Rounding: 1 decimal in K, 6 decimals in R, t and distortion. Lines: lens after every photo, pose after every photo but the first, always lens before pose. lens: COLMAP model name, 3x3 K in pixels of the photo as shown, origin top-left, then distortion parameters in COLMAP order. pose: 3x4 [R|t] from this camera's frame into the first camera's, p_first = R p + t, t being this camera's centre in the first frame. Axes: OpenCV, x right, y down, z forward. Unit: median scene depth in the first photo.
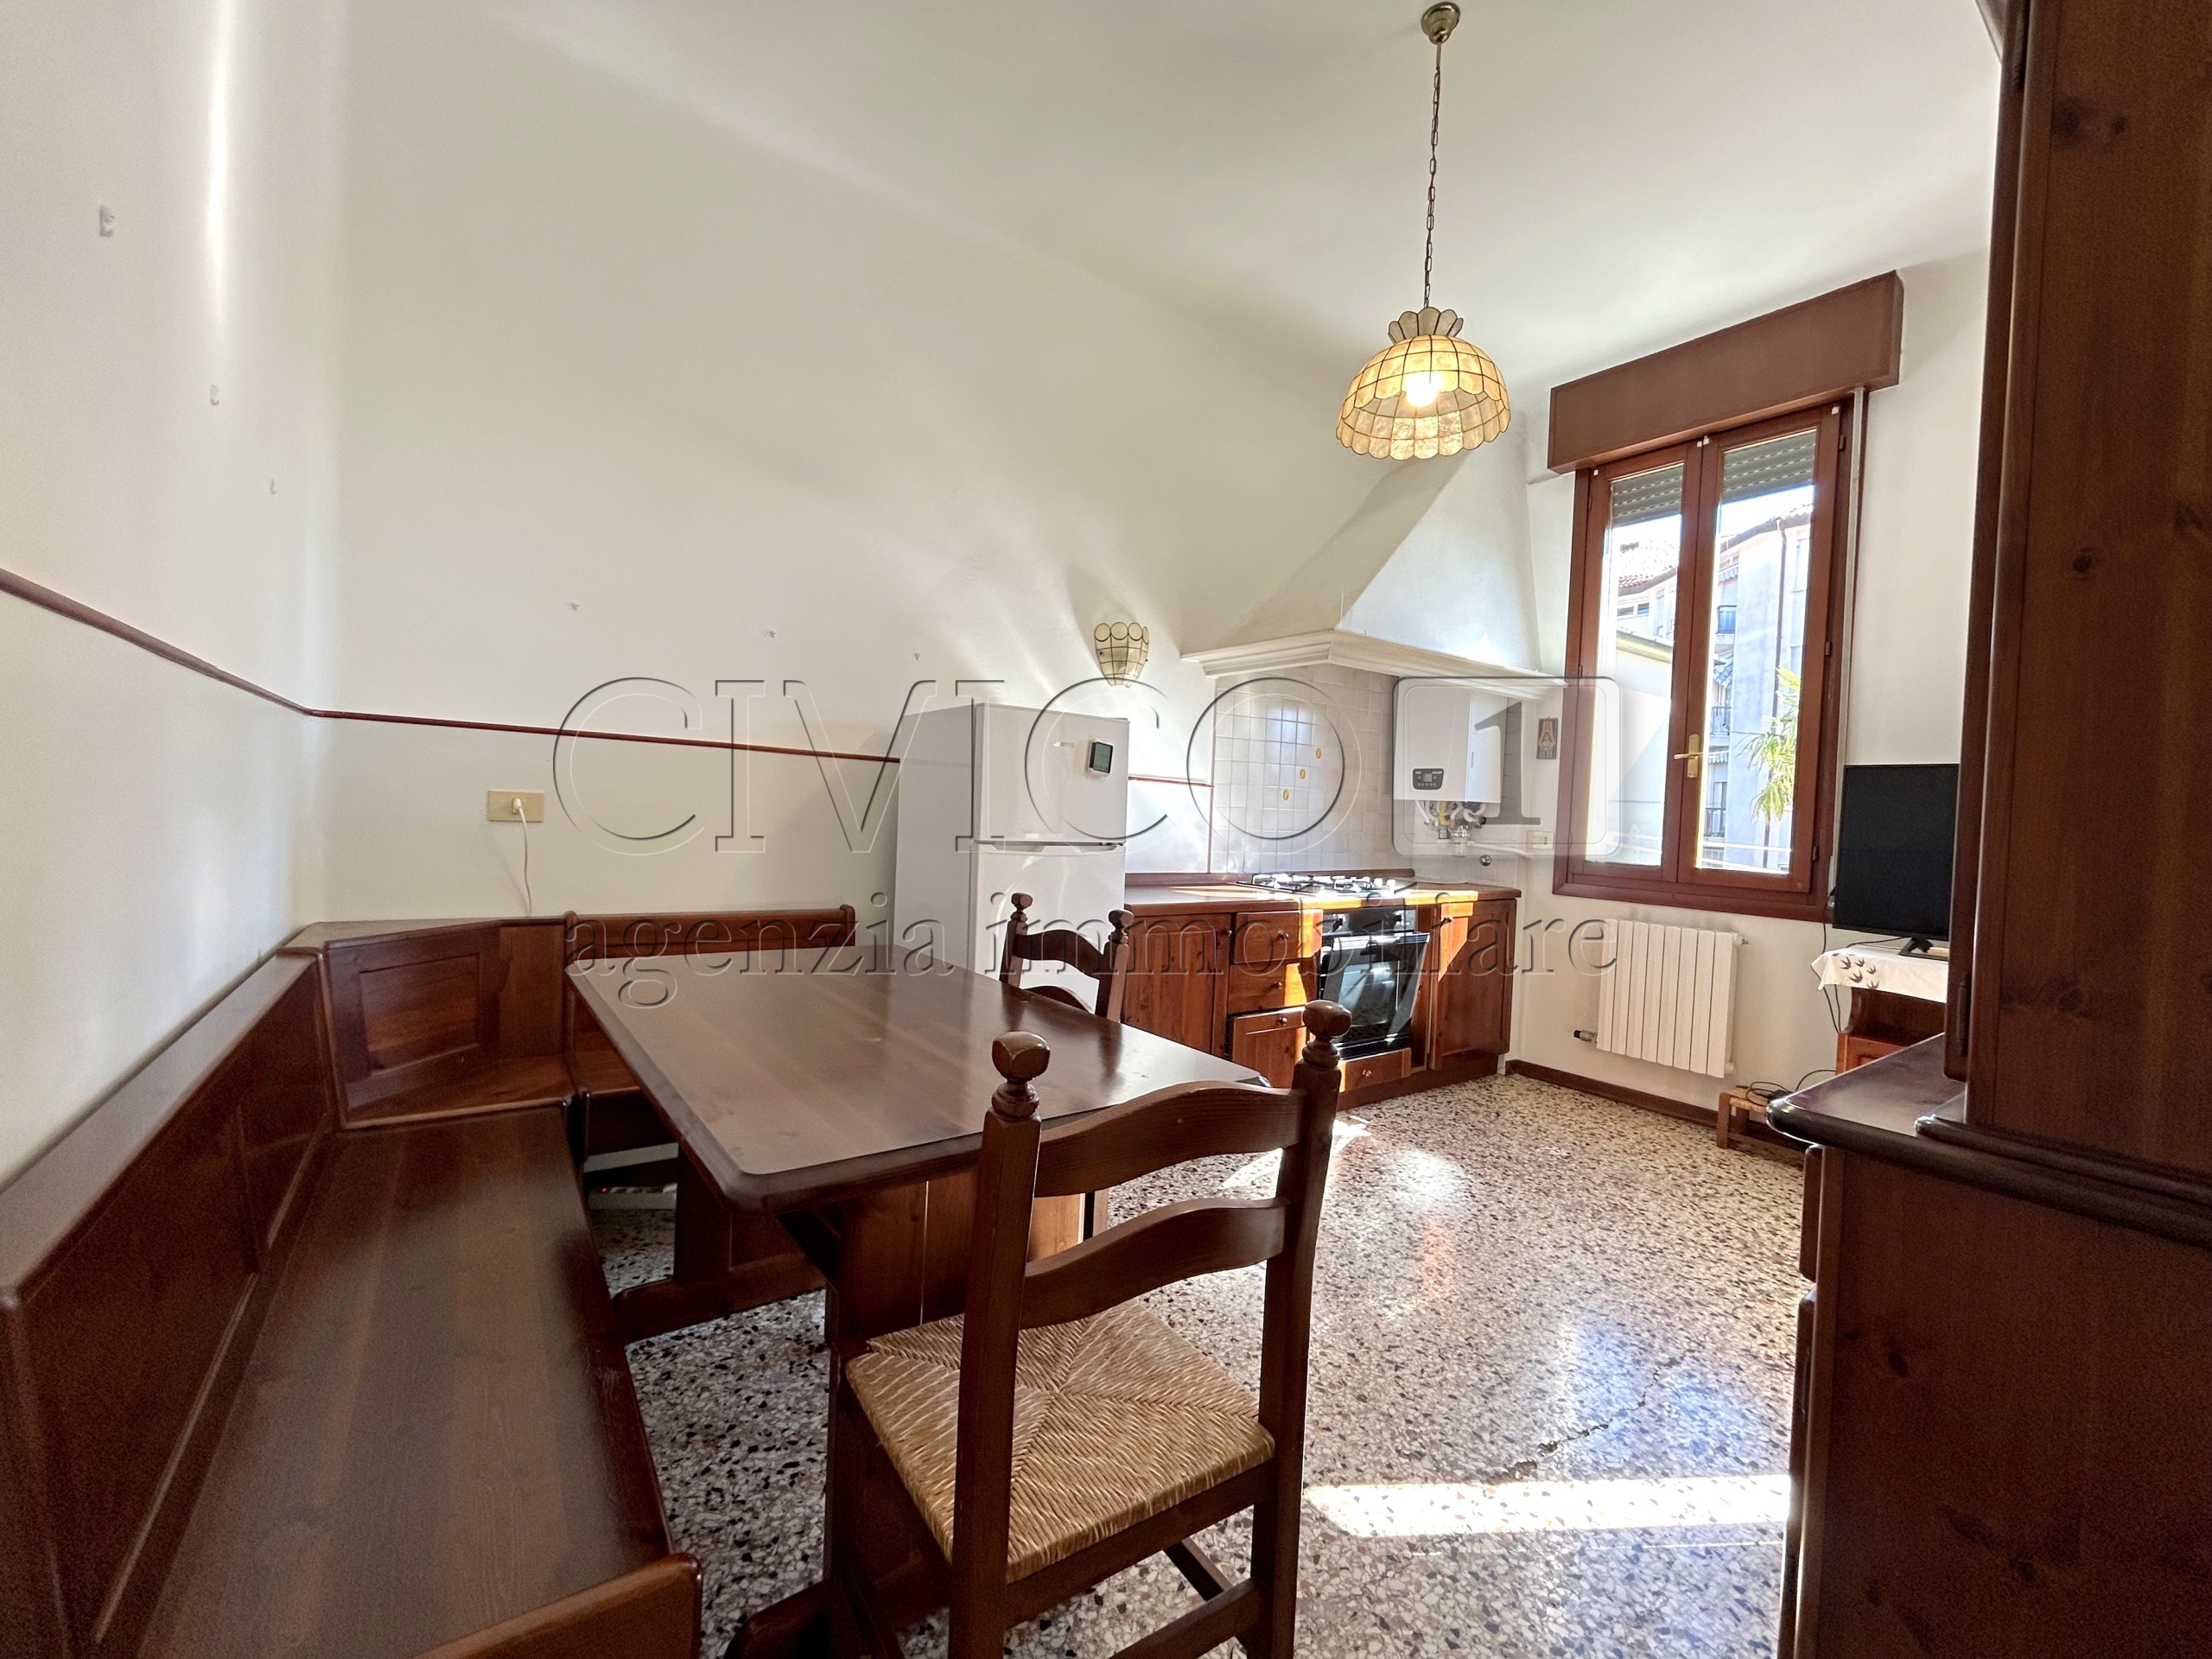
lens RADIAL K [[899.6, 0, 1106.7], [0, 899.6, 819.6], [0, 0, 1]] dist [-0.001700, 0.000555]
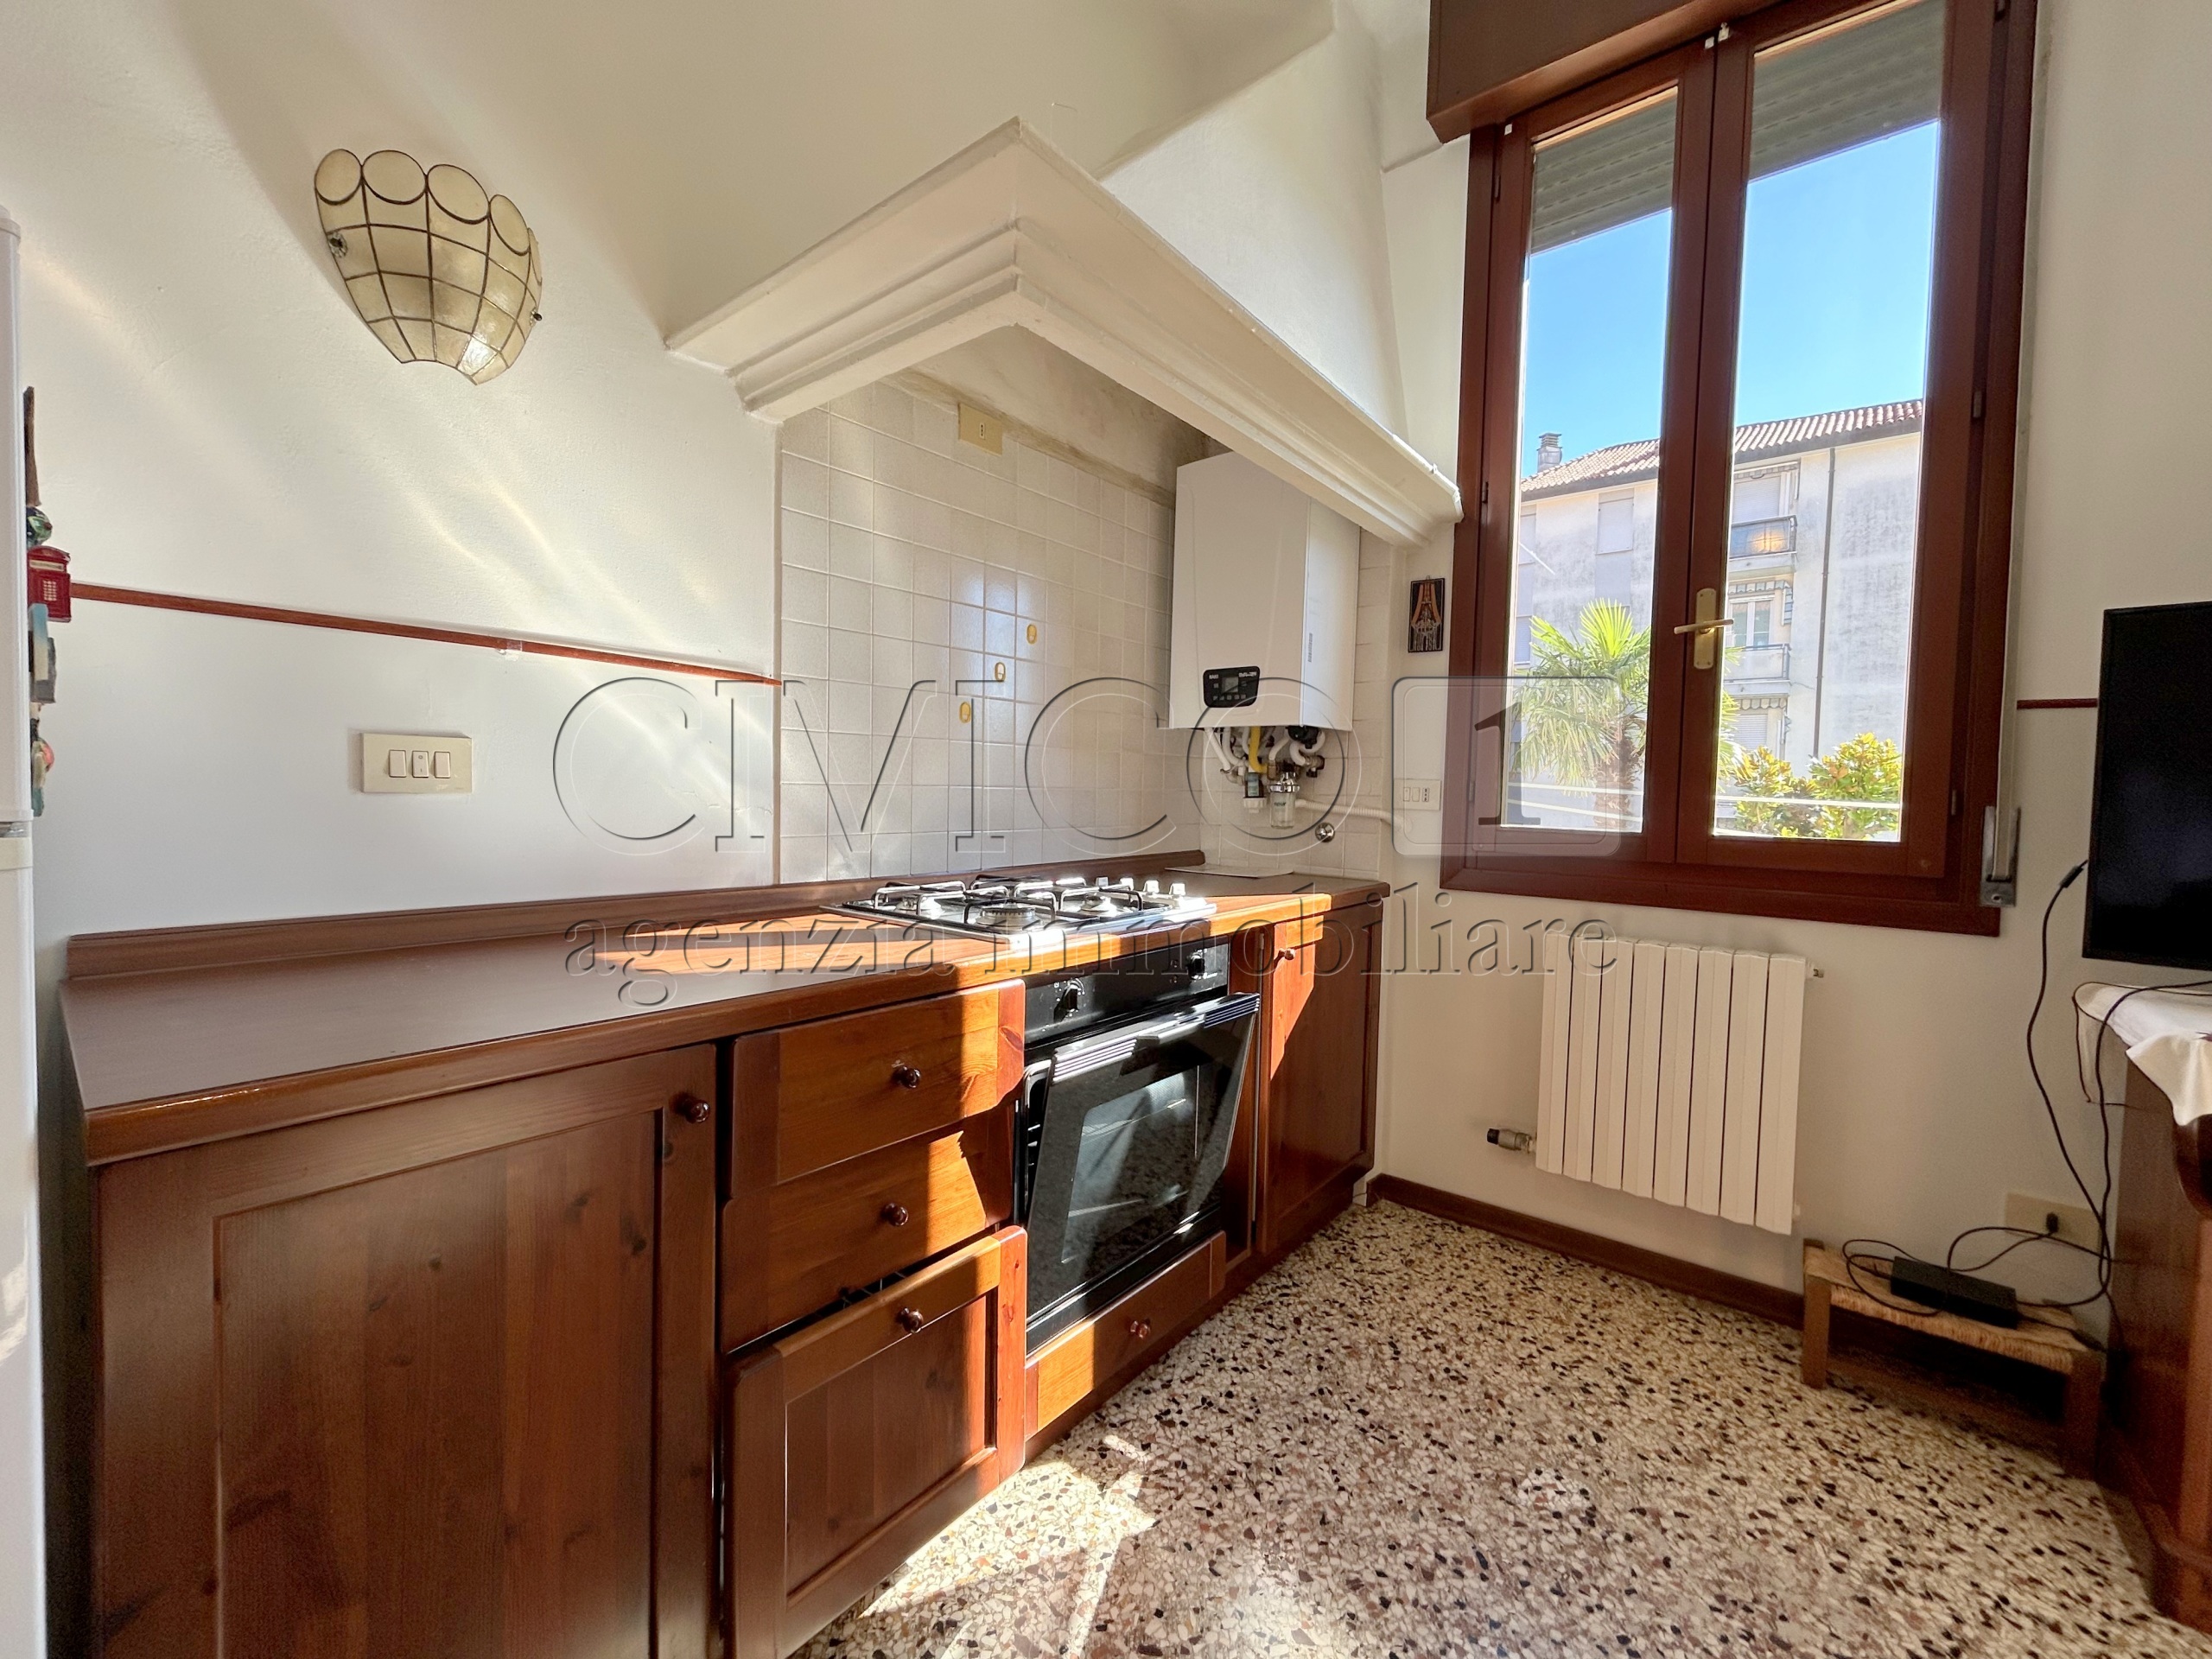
lens RADIAL K [[899.6, 0, 1106.7], [0, 899.6, 819.6], [0, 0, 1]] dist [-0.001700, 0.000555]
pose [[0.964169, -0.029427, 0.263652, 0.158967], [0.022051, 0.999279, 0.030891, 0.018998], [-0.264372, -0.023971, 0.964123, 0.565218]]
